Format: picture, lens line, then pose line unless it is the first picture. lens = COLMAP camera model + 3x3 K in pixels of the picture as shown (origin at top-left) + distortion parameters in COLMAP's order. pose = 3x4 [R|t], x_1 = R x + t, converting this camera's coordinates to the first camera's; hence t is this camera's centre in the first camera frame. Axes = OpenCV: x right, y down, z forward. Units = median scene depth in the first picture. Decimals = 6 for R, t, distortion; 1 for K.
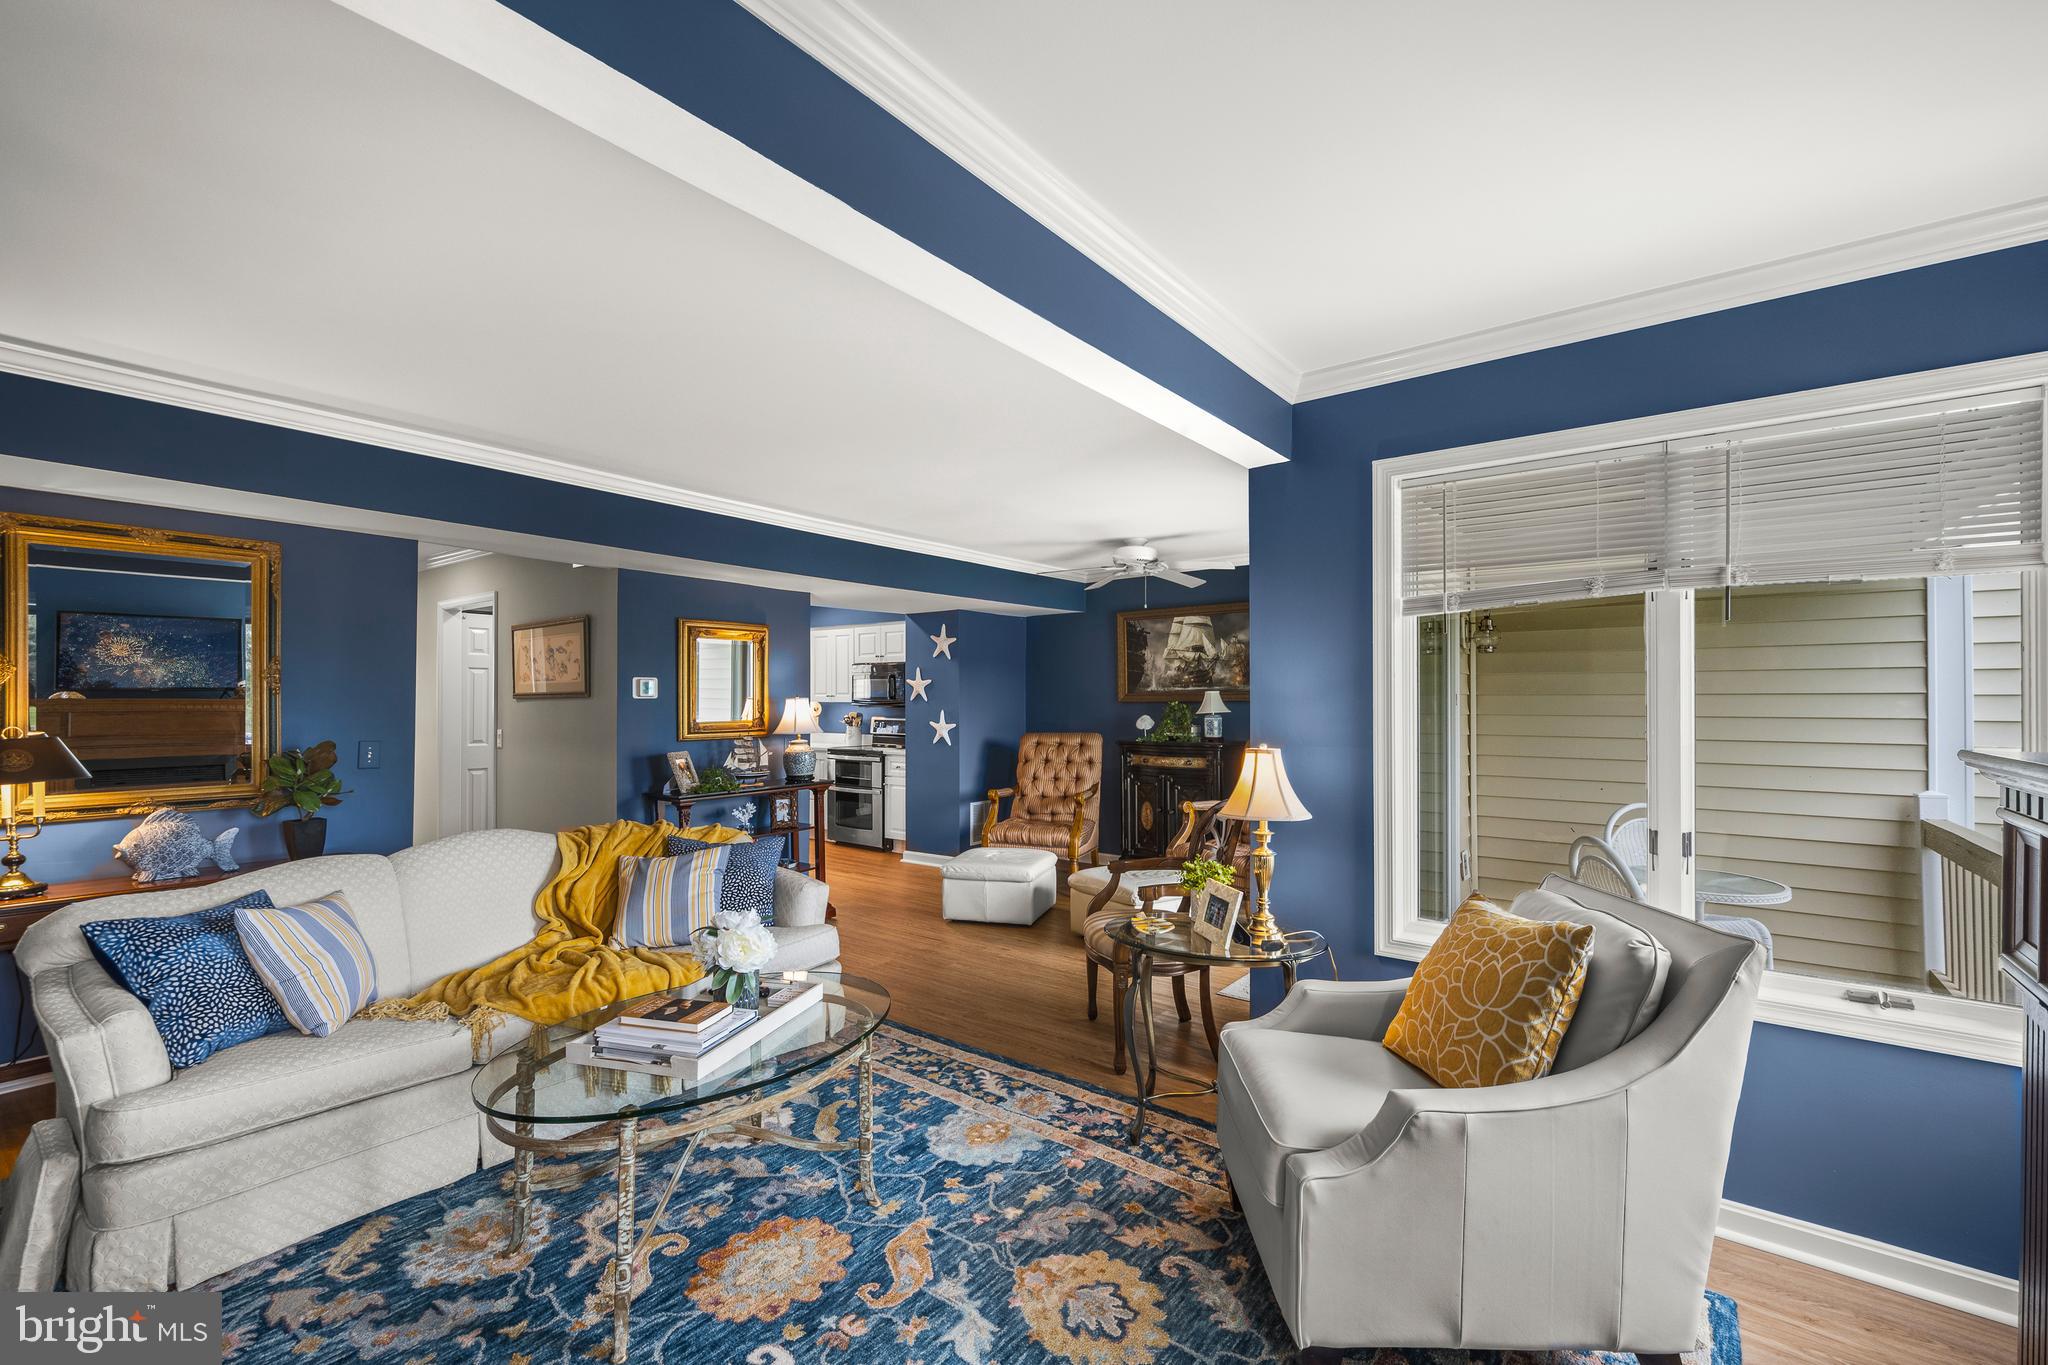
lens RADIAL K [[855.5, 0, 1028.2], [0, 855.5, 689.3], [0, 0, 1]] dist [0.003548, 0.000187]
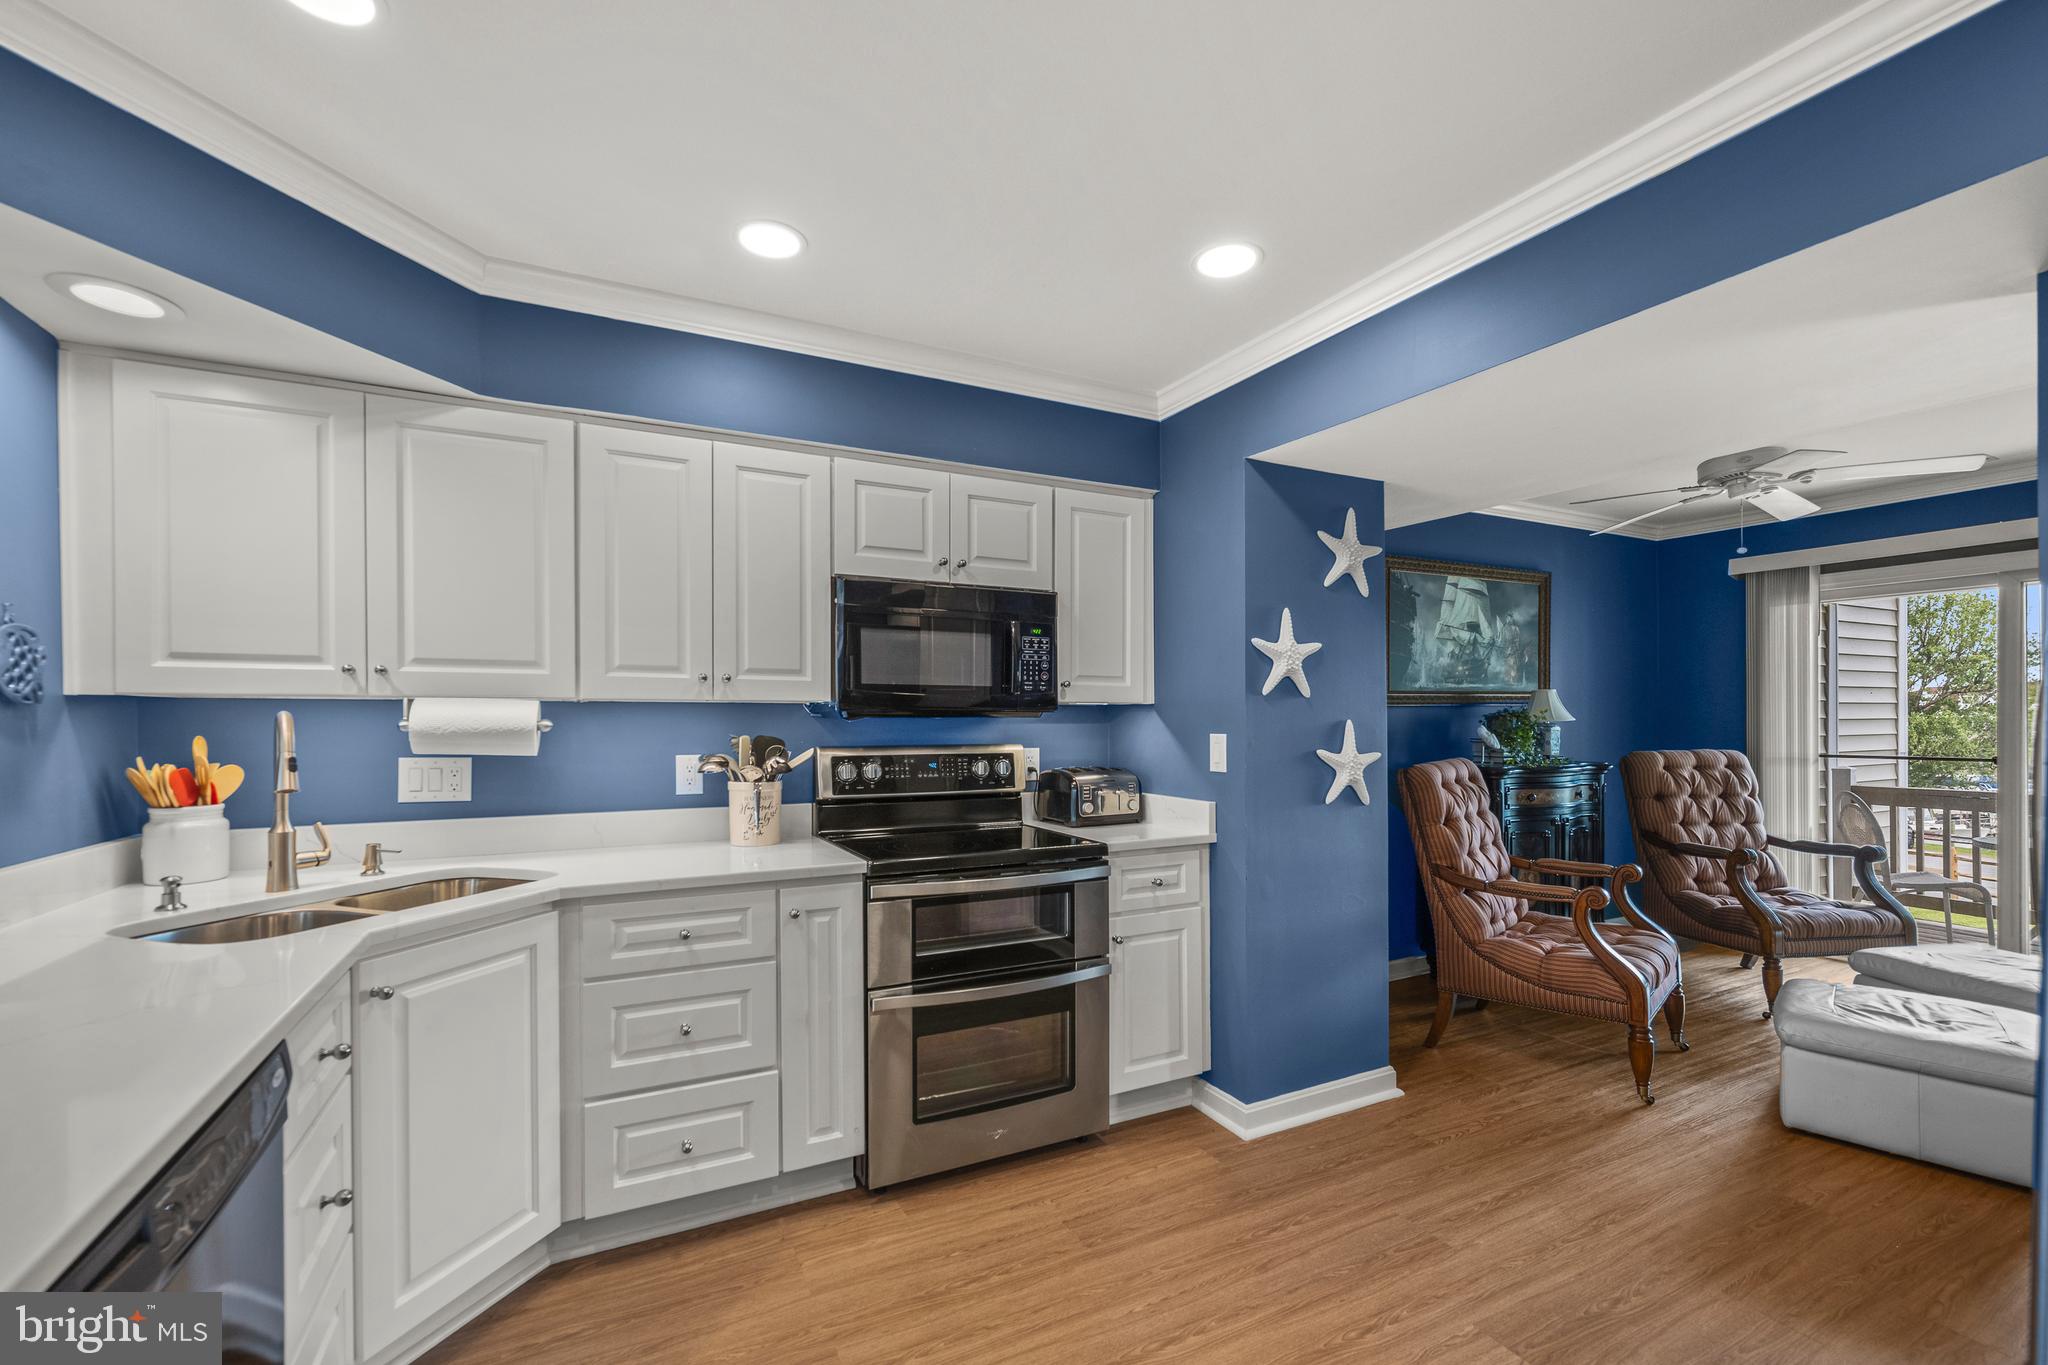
lens RADIAL K [[855.3, 0, 1007.4], [0, 855.3, 716.7], [0, 0, 1]] dist [0.000773, 0.000031]
pose [[0.442569, 0.000783, 0.896734, -1.306888], [-0.007464, 0.999968, 0.002811, 0.055671], [-0.896704, -0.007938, 0.442560, 2.344594]]
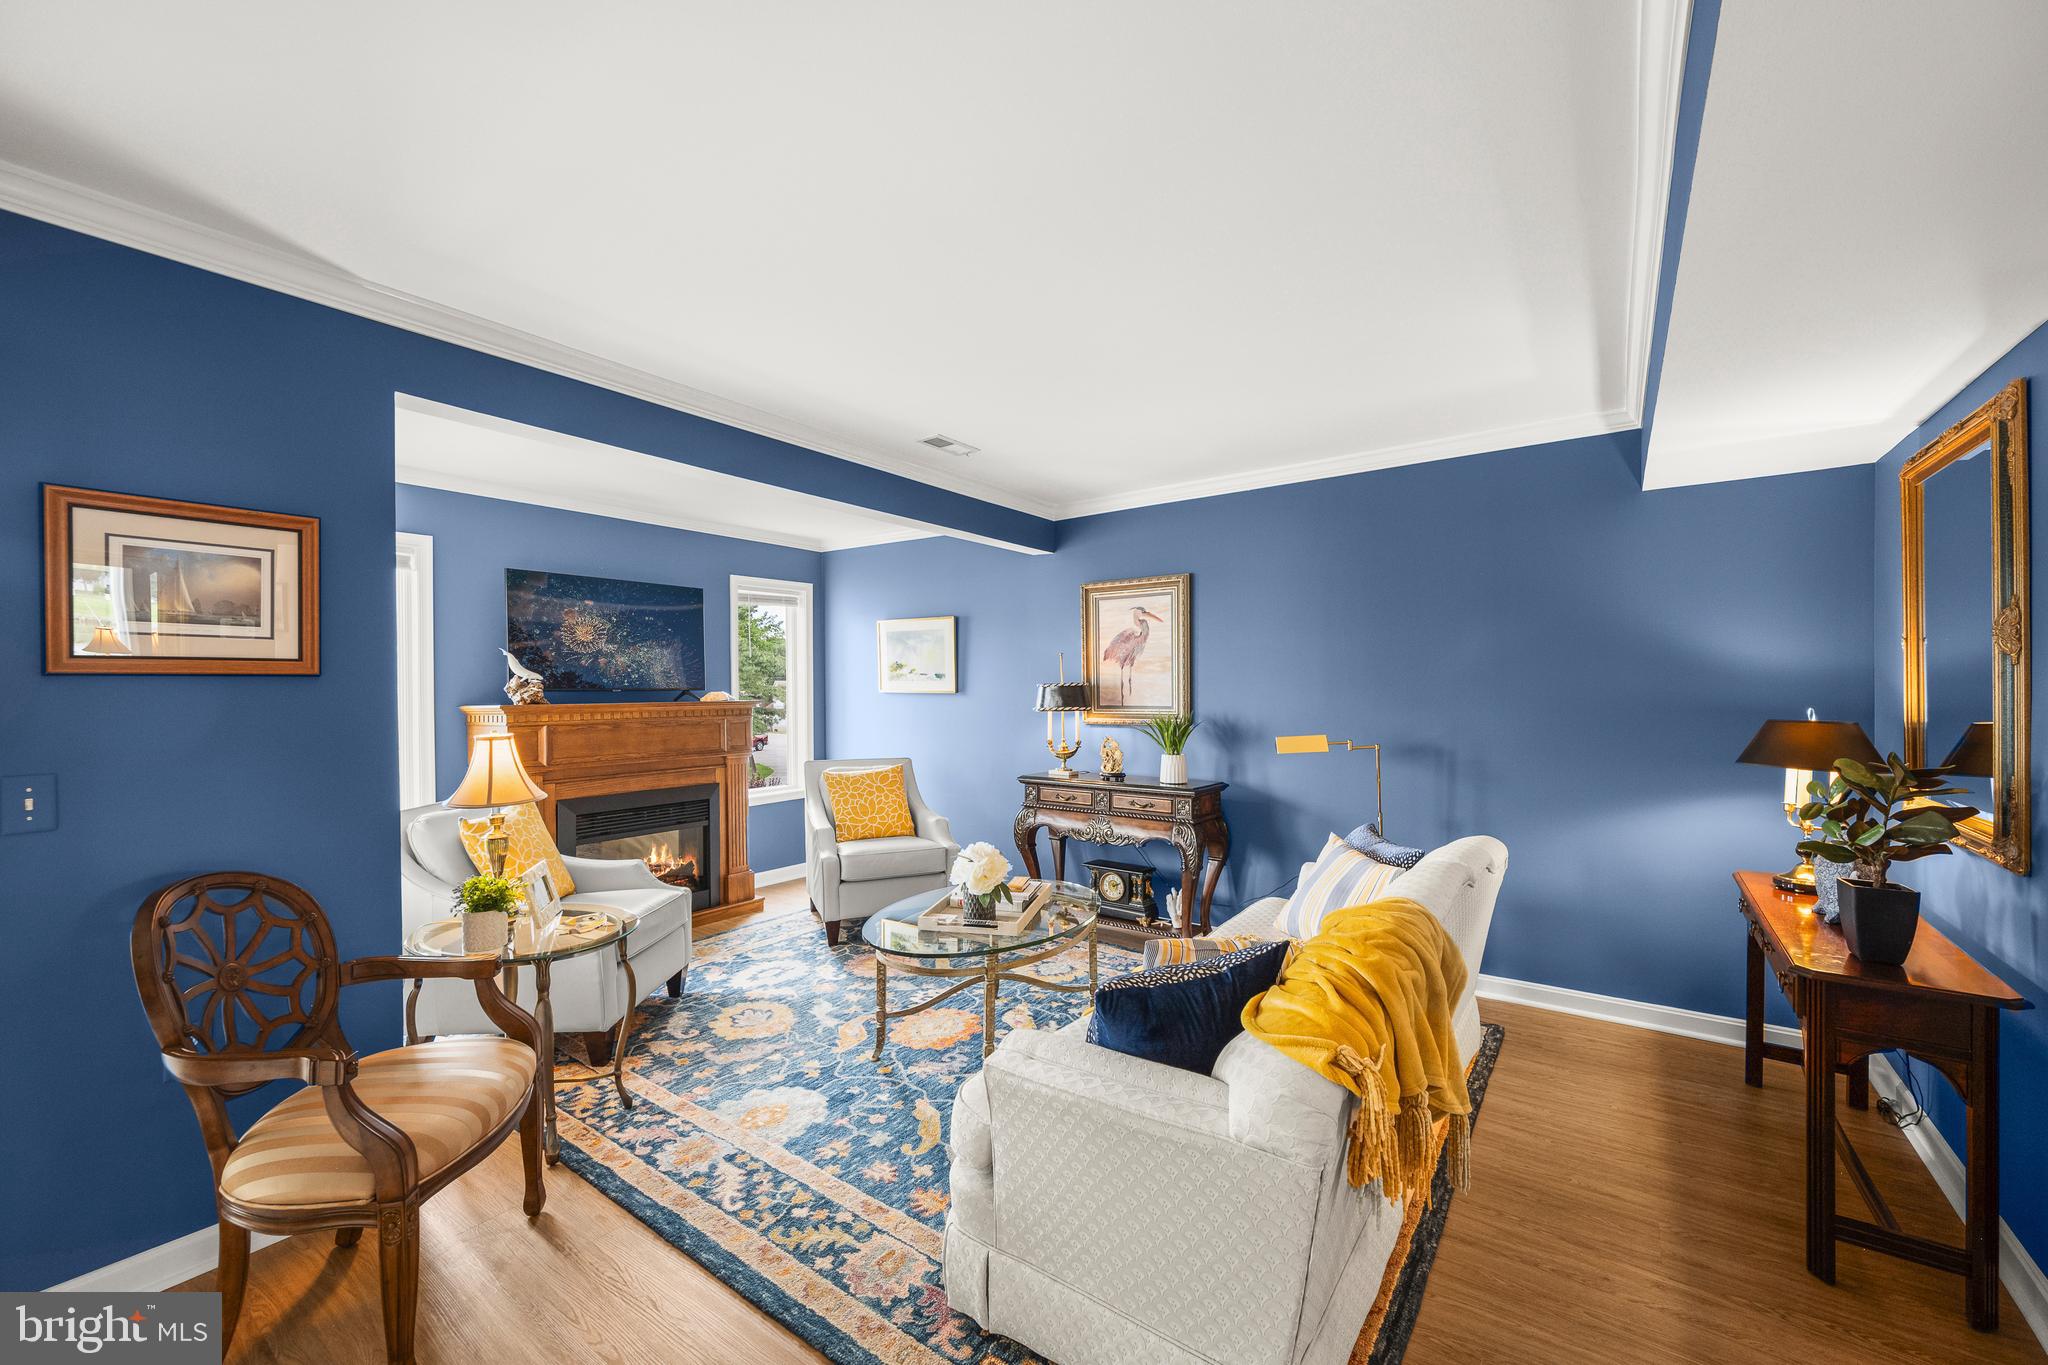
lens RADIAL K [[818.4, 0, 1022.3], [0, 818.4, 685.4], [0, 0, 1]] dist [-0.003196, -0.000398]
pose [[-0.999697, 0.006292, -0.023806, -0.305181], [0.006677, 0.999847, -0.016168, 0.028847], [0.023700, -0.016322, -0.999586, 1.830429]]
